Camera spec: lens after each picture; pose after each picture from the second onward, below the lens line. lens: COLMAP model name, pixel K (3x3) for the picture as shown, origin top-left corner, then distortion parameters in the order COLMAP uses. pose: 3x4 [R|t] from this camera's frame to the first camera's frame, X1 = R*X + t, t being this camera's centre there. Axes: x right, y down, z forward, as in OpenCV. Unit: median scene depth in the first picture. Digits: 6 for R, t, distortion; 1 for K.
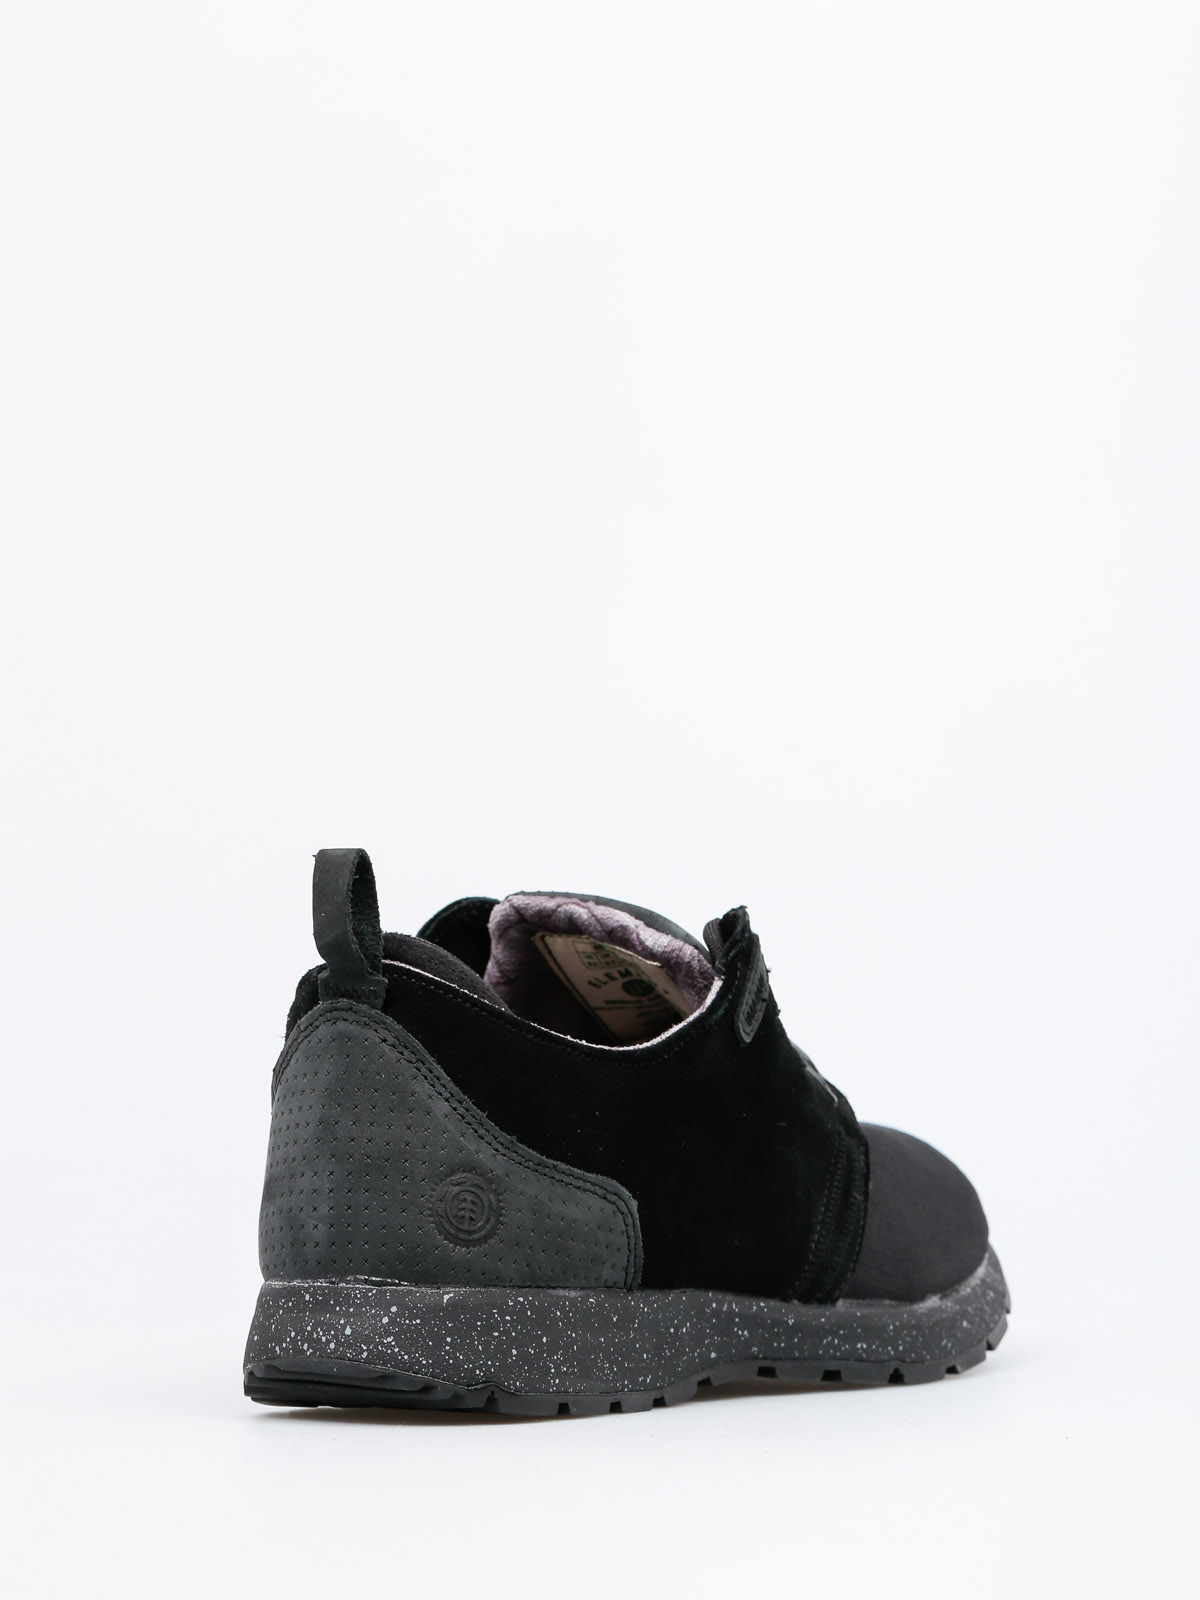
lens RADIAL K [[4506.1, 0, 600.5], [0, 4506.1, 801.5], [0, 0, 1]] dist [-0.036215, 0.000000]
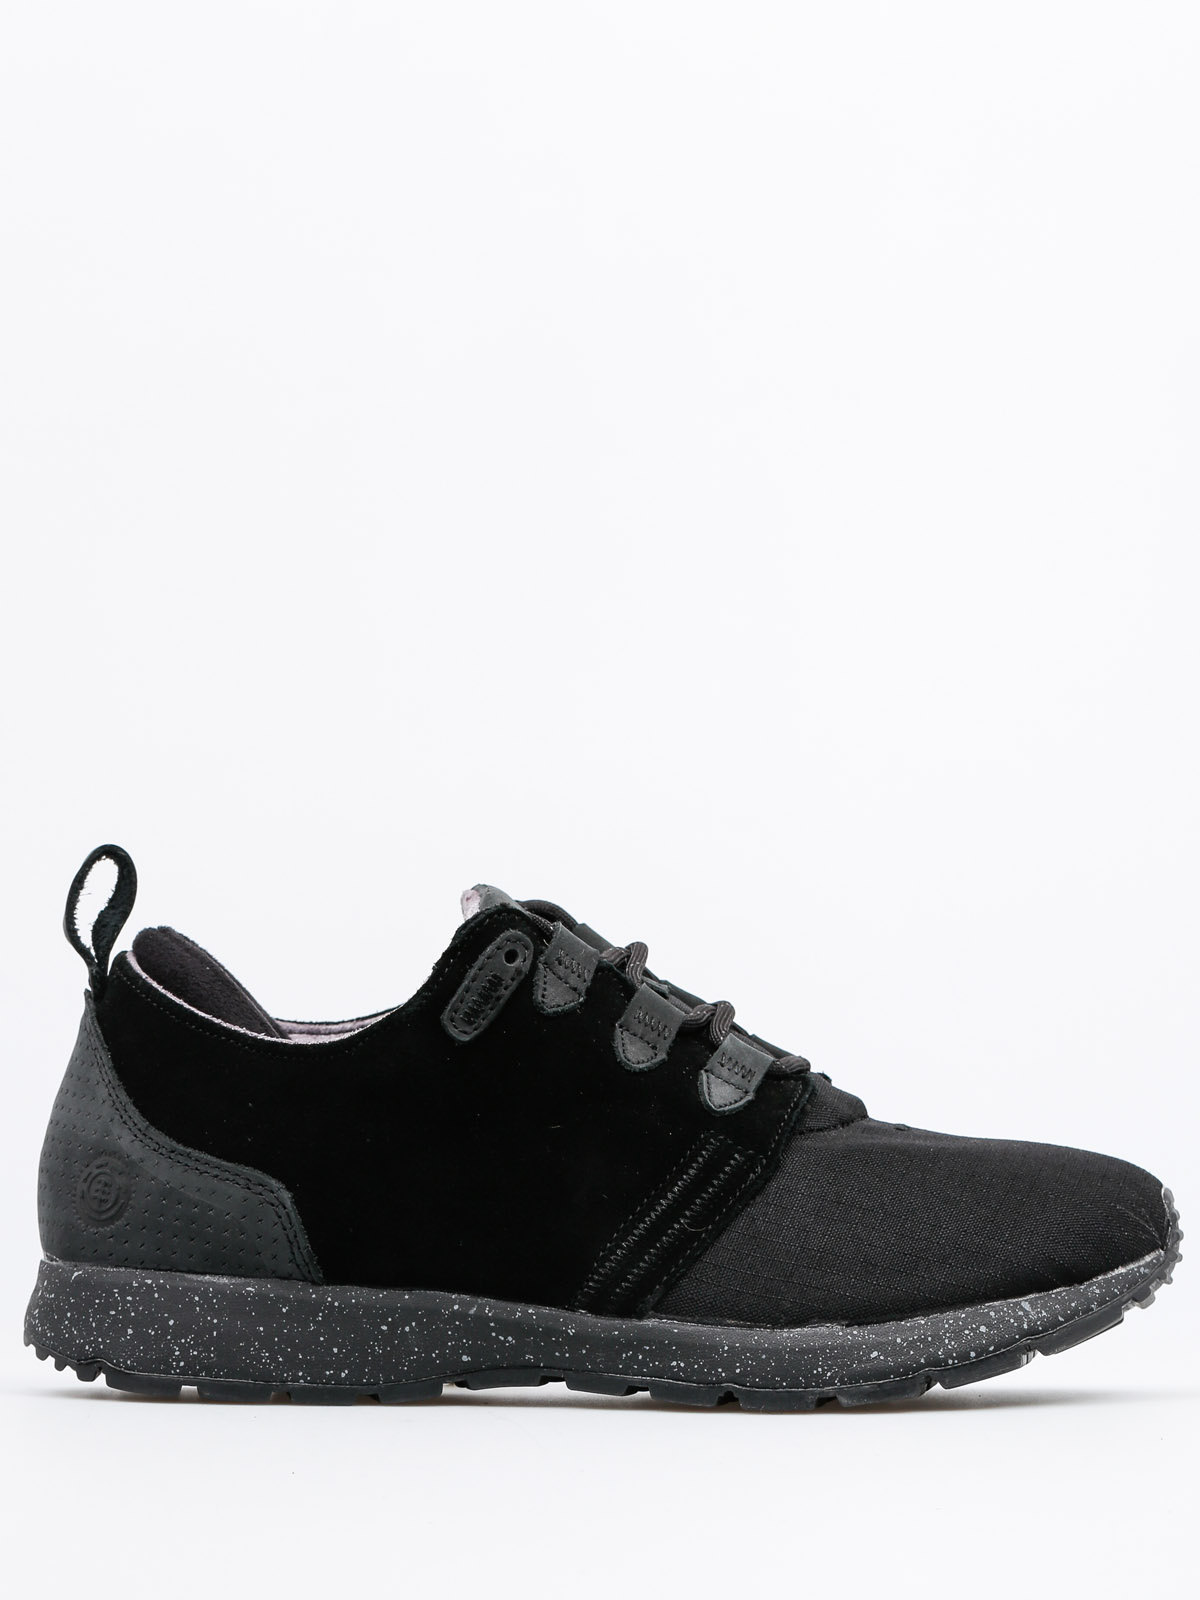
lens RADIAL K [[4506.1, 0, 603.3], [0, 4506.1, 800.7], [0, 0, 1]] dist [-0.036215, 0.000000]
pose [[0.787173, -0.012841, -0.616599, 0.690871], [0.002274, 0.999837, -0.017919, 0.019122], [0.616728, 0.012703, 0.787073, 0.249611]]
